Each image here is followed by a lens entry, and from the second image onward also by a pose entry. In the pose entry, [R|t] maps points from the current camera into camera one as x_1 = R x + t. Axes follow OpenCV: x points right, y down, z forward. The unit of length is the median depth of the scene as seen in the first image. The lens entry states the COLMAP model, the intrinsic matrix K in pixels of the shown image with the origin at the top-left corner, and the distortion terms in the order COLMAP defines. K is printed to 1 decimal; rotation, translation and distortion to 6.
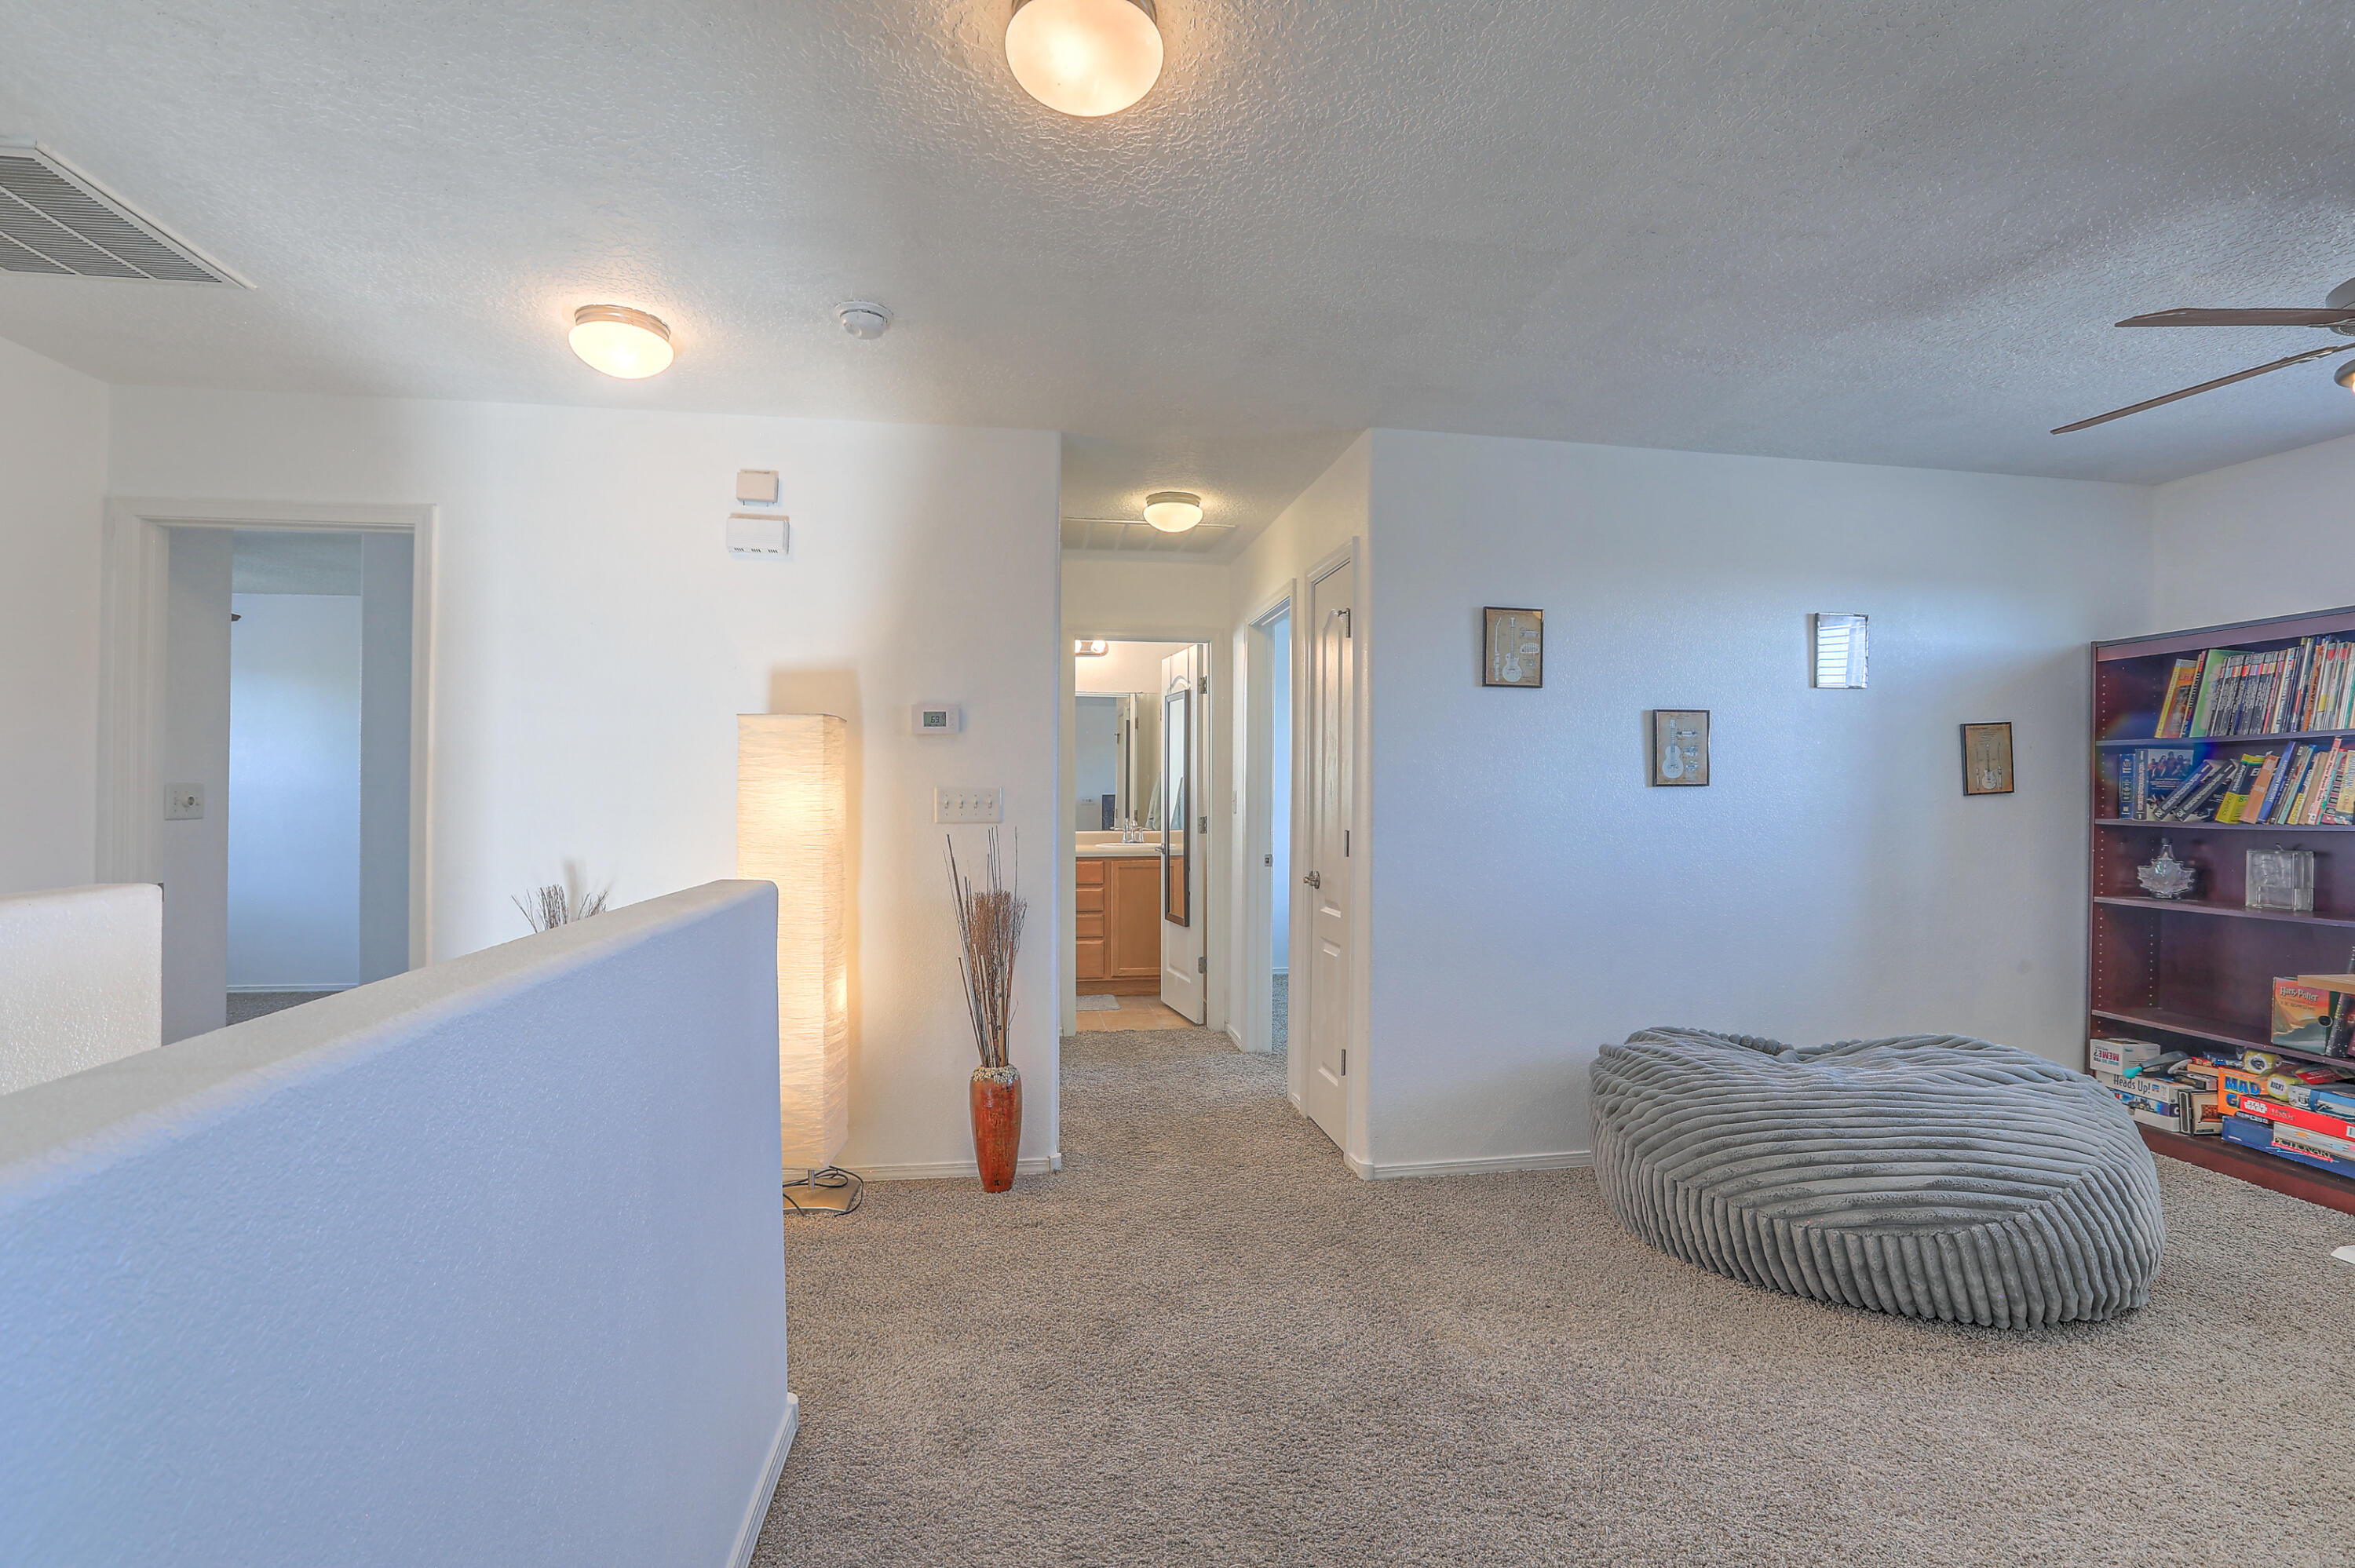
lens RADIAL K [[1074.2, 0, 1175.5], [0, 1074.2, 783.1], [0, 0, 1]] dist [-0.075005, 0.033568]
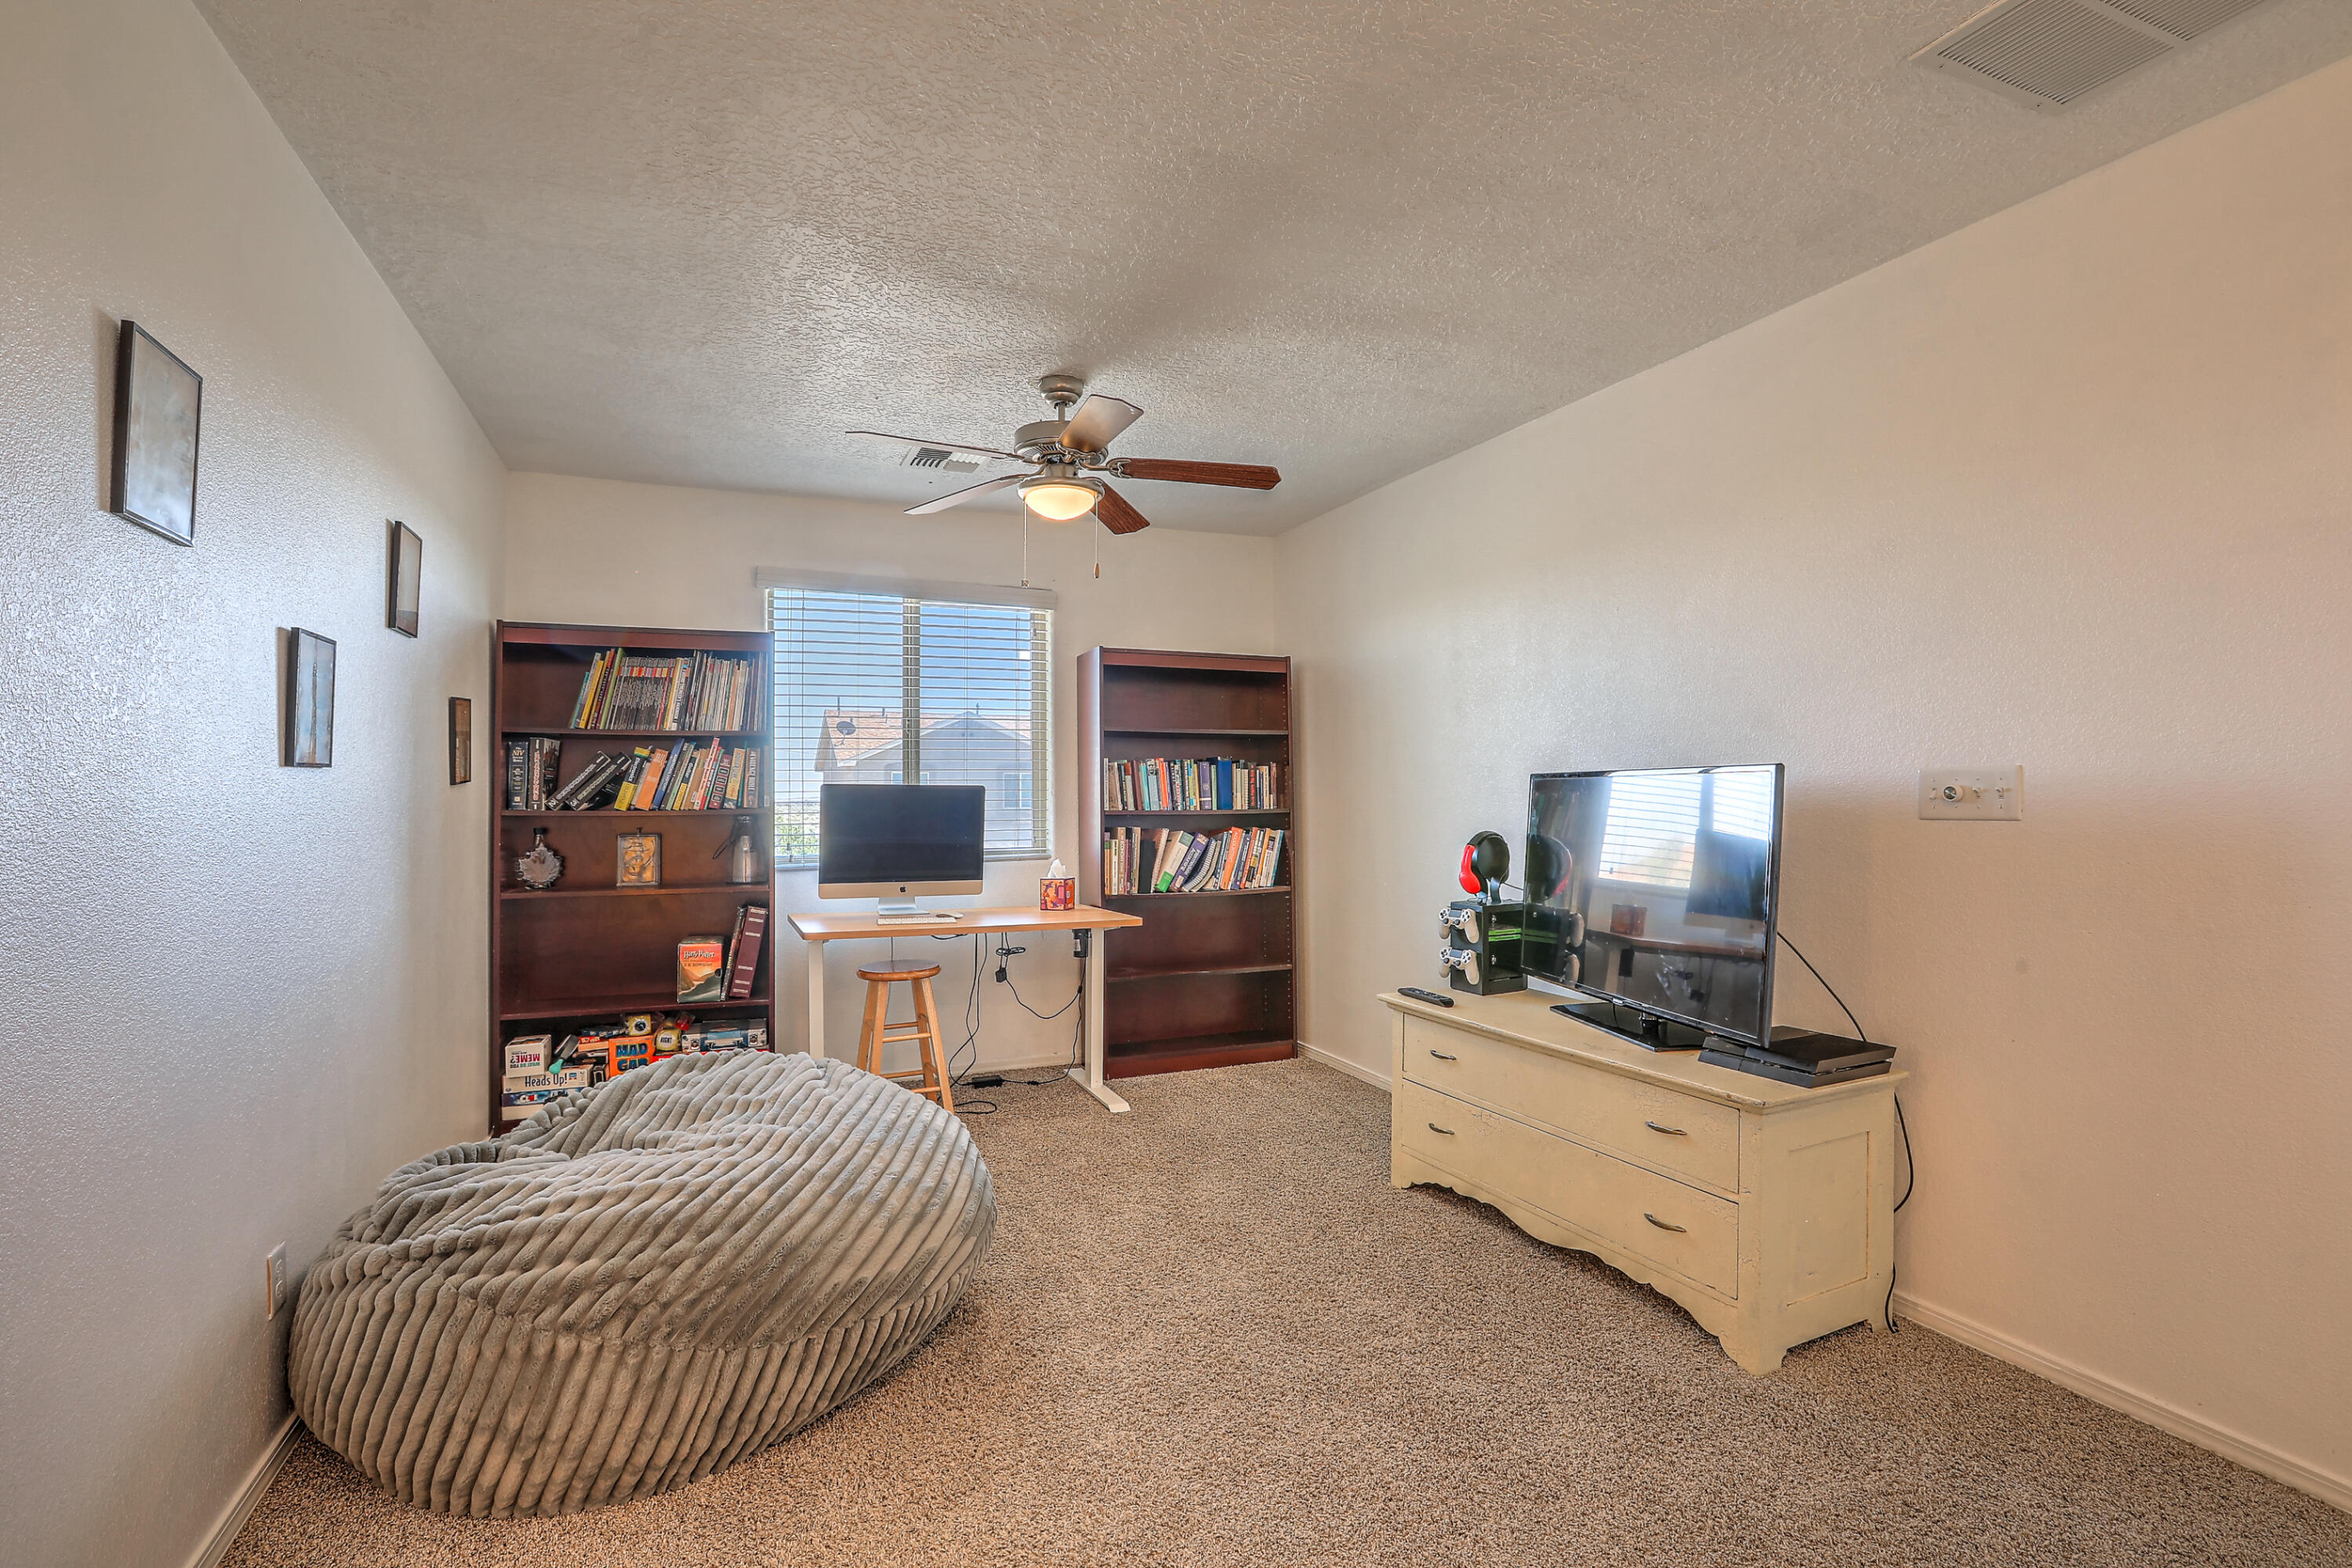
lens RADIAL K [[1073.0, 0, 1174.0], [0, 1073.0, 783.1], [0, 0, 1]] dist [-0.075005, 0.033568]
pose [[-0.240438, 0.001879, 0.970663, -0.192171], [-0.009946, 0.999941, -0.004399, 0.009130], [-0.970614, -0.010712, -0.240405, 0.716235]]
